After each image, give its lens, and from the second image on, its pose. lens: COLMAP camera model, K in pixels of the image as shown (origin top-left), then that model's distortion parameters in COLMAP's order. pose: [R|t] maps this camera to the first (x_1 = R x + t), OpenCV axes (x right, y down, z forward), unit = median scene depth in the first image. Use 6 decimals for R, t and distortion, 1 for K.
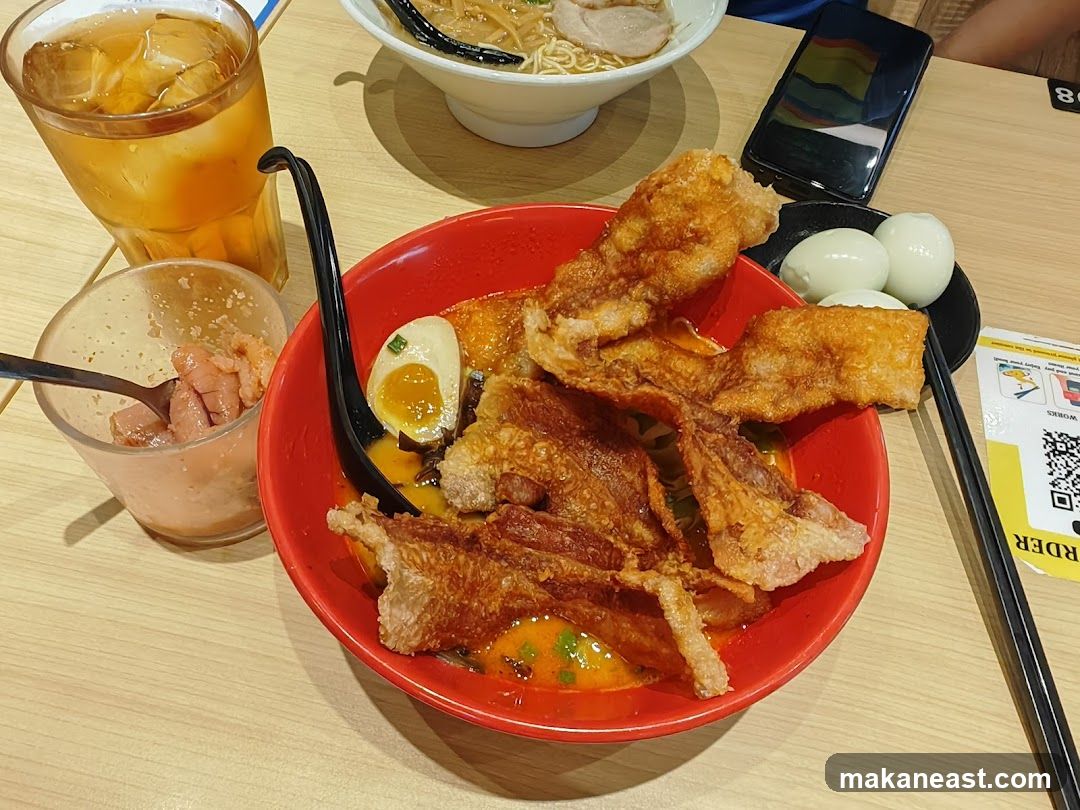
lens RADIAL K [[780.1, 0, 540.0], [0, 780.1, 405.0], [0, 0, 1]] dist [0.006505, 0.000324]
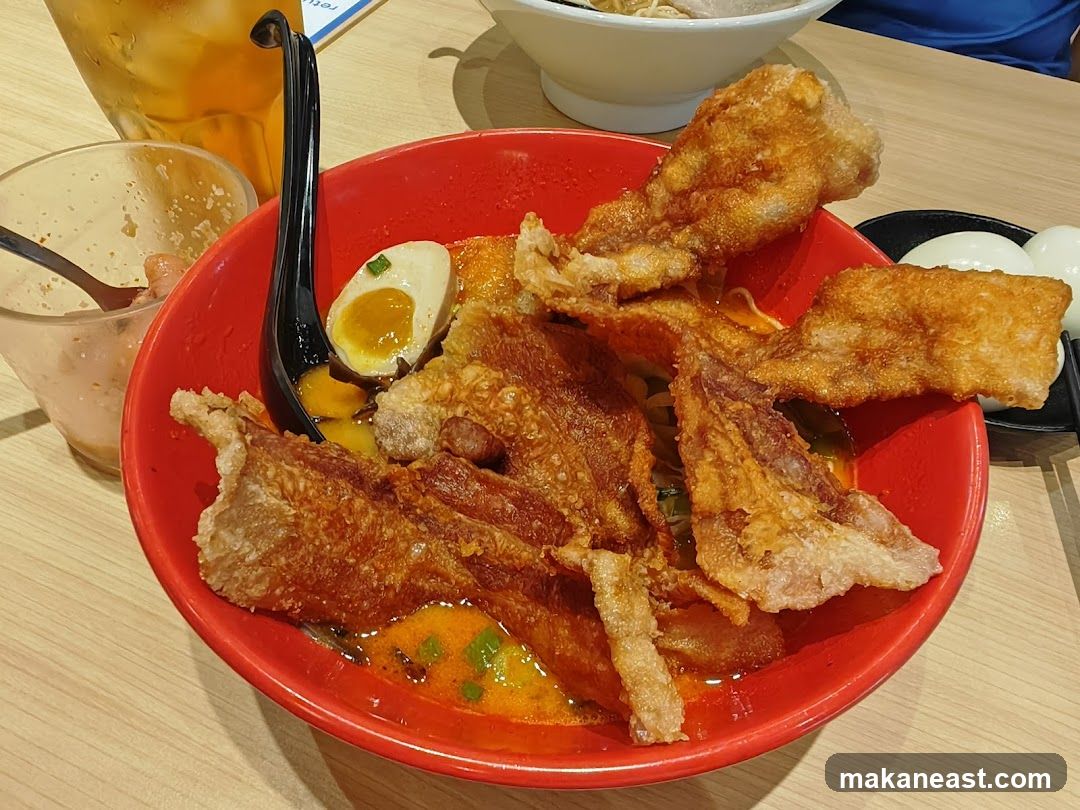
lens RADIAL K [[801.1, 0, 545.5], [0, 801.1, 400.1], [0, 0, 1]] dist [-0.032152, 0.069969]
pose [[0.978713, 0.140179, -0.149906, 0.153163], [-0.155506, 0.983169, -0.095903, 0.130430], [0.133939, 0.117173, 0.984038, 0.237331]]
